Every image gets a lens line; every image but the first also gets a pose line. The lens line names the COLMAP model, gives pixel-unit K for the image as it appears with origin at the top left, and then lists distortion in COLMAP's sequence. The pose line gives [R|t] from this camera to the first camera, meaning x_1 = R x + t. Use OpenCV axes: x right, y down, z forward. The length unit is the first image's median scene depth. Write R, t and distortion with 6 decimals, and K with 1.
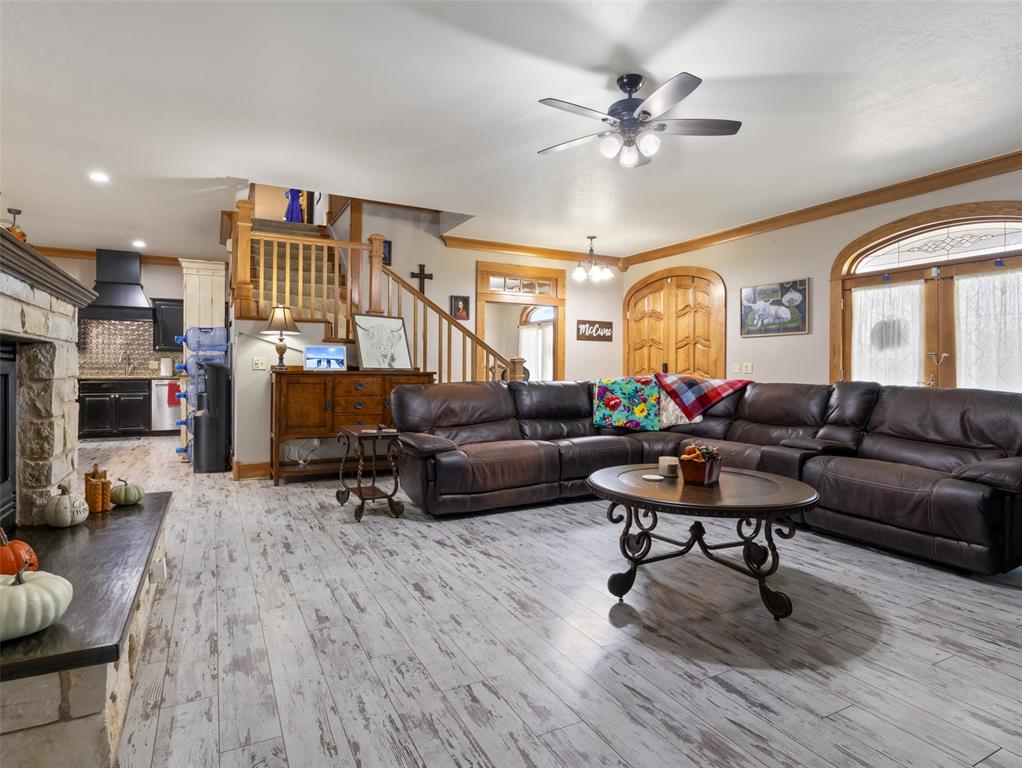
lens RADIAL K [[578.8, 0, 512.0], [0, 578.8, 371.7], [0, 0, 1]] dist [-0.004915, -0.000902]
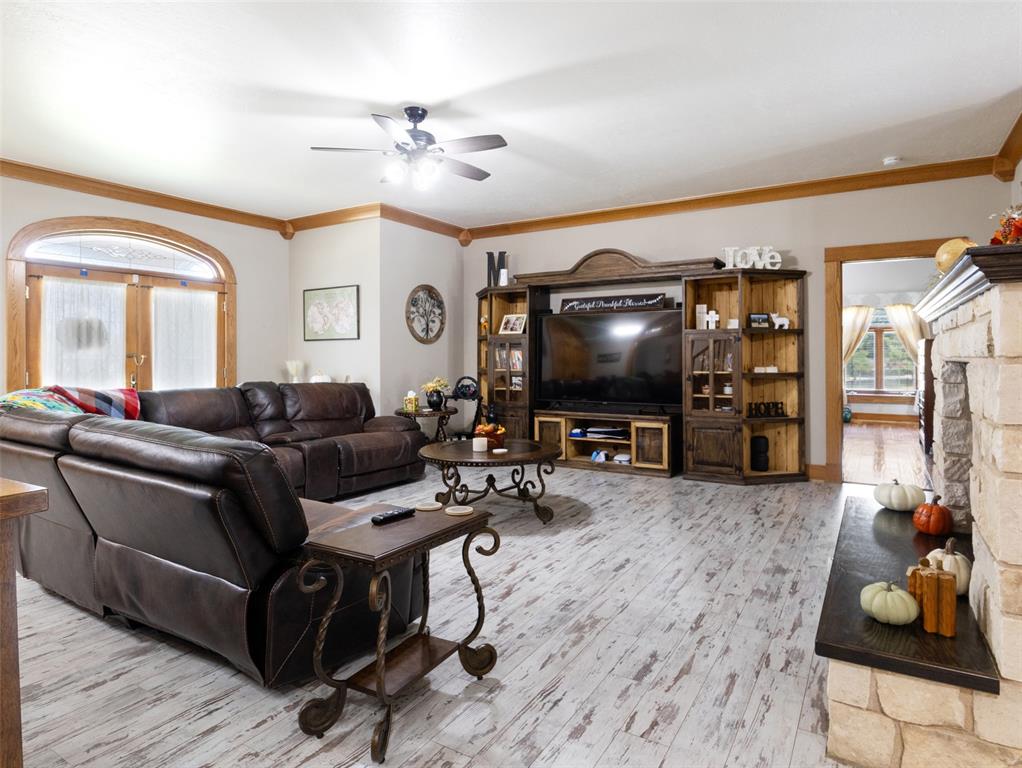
lens RADIAL K [[578.8, 0, 512.0], [0, 578.8, 371.7], [0, 0, 1]] dist [-0.004915, -0.000902]
pose [[-0.506580, -0.026504, 0.861786, -0.979595], [0.000933, 0.999510, 0.031287, -0.060118], [-0.862193, 0.016653, -0.506307, 1.646921]]
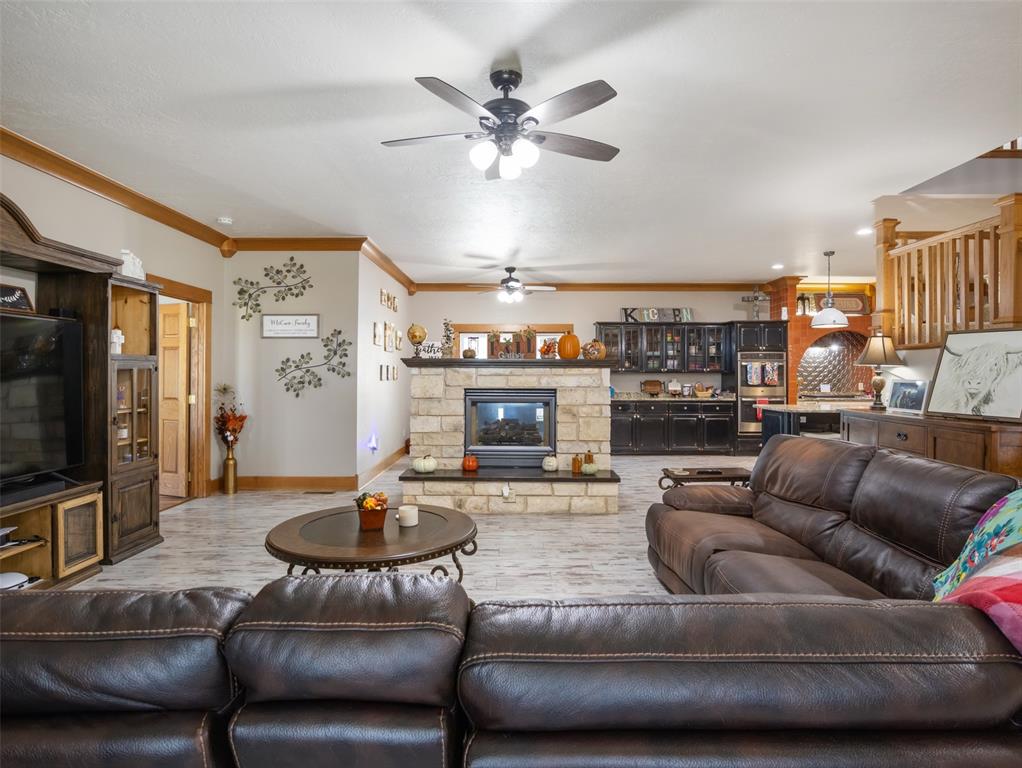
lens RADIAL K [[578.8, 0, 512.0], [0, 578.8, 371.7], [0, 0, 1]] dist [-0.004915, -0.000902]
pose [[-0.475070, -0.007802, -0.879913, 1.098802], [-0.003877, 0.999970, -0.006773, -0.089508], [0.879940, 0.000194, -0.475086, 1.659259]]
